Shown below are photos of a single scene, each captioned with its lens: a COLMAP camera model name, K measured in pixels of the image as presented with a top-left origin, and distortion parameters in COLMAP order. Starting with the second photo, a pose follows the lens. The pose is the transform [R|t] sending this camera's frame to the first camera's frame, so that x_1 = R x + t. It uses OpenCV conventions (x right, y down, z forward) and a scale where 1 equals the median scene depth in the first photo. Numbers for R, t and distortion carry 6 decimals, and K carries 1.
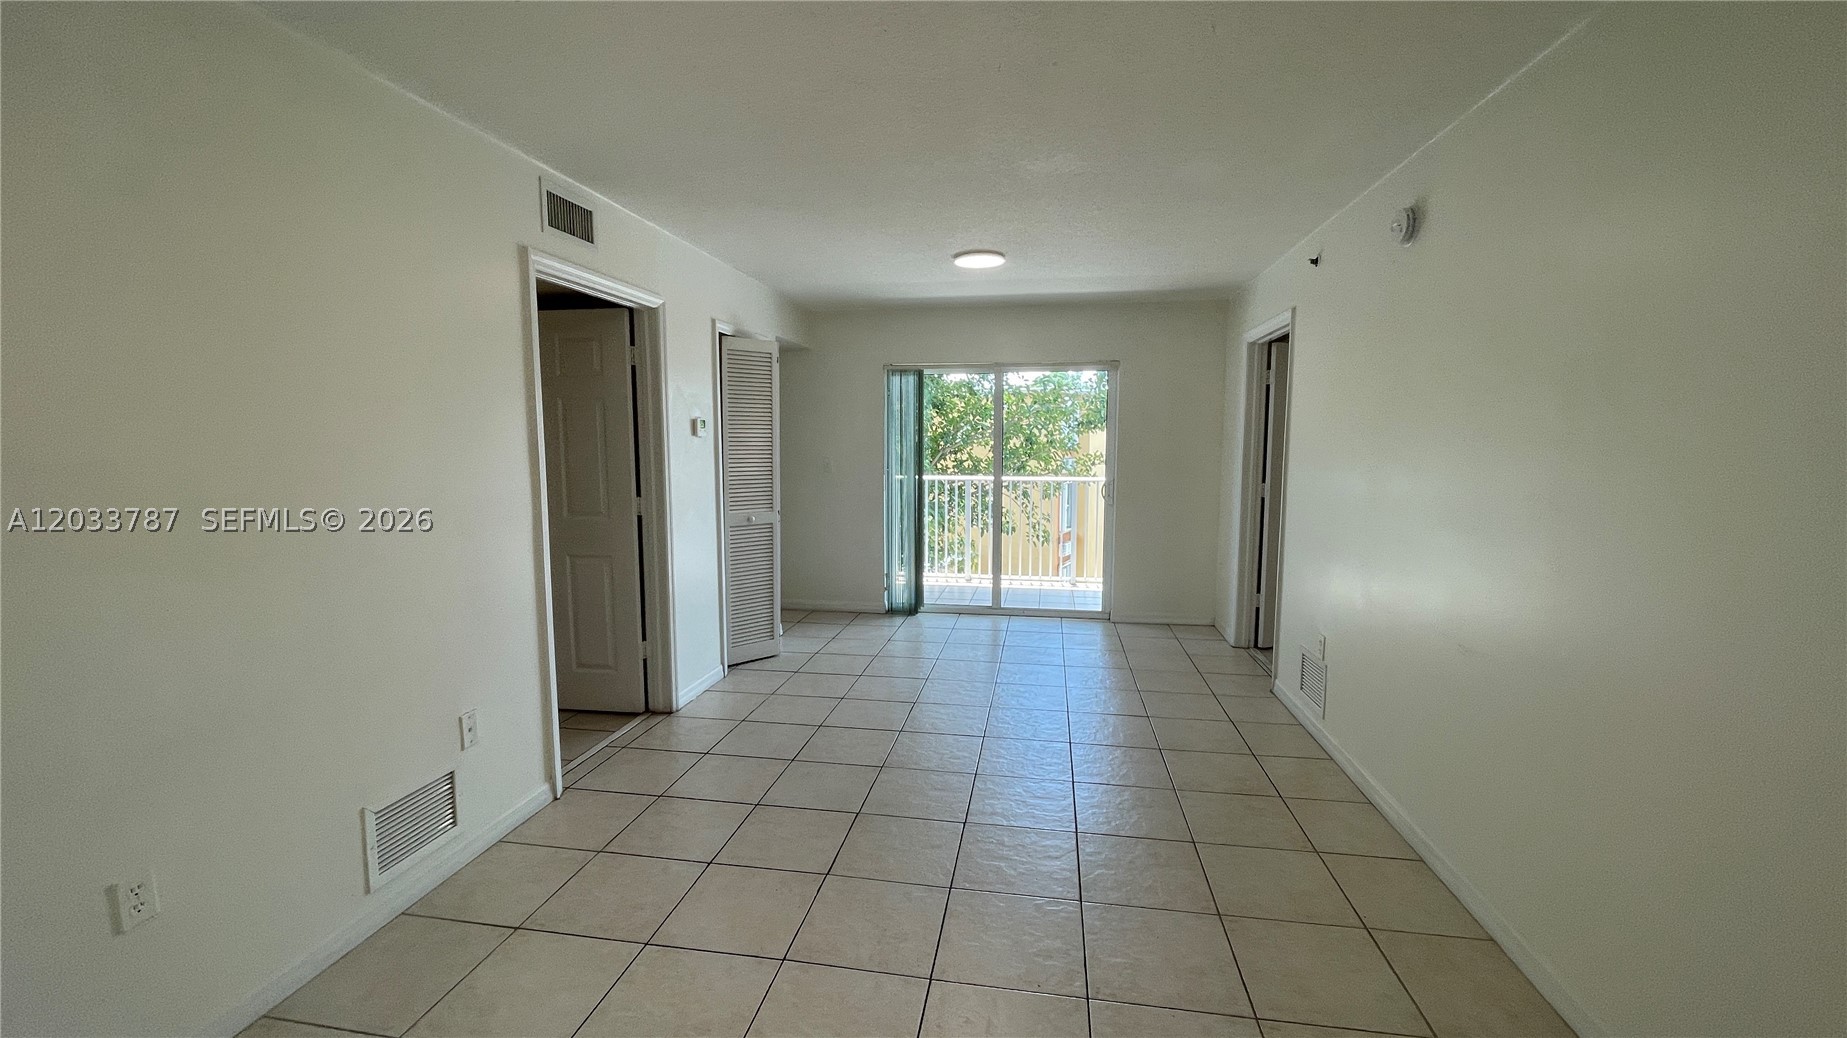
lens RADIAL K [[748.3, 0, 922.8], [0, 748.3, 518.1], [0, 0, 1]] dist [0.000096, 0.000085]
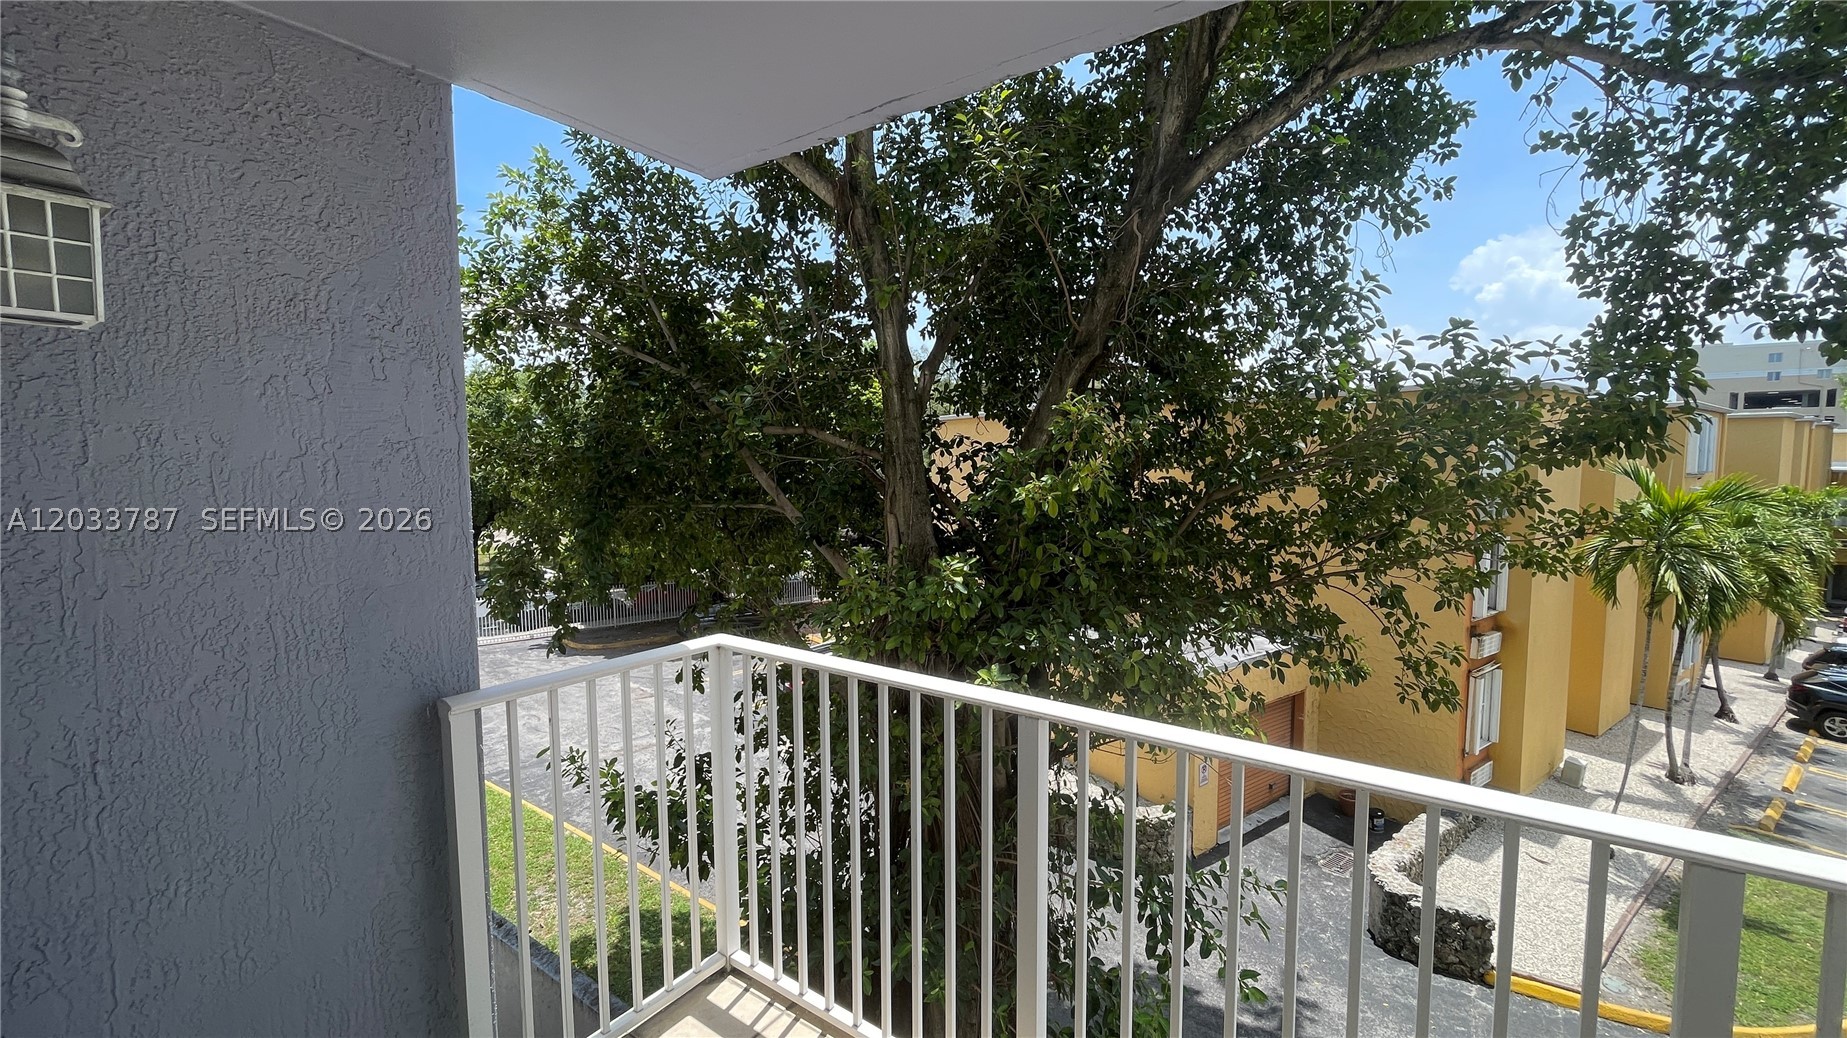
lens RADIAL K [[748.3, 0, 922.1], [0, 748.3, 516.4], [0, 0, 1]] dist [0.000096, 0.000085]
pose [[0.904023, 0.035084, -0.426043, 0.068786], [-0.050894, 0.998371, -0.025778, -0.055400], [0.424444, 0.044987, 0.904336, 0.466938]]
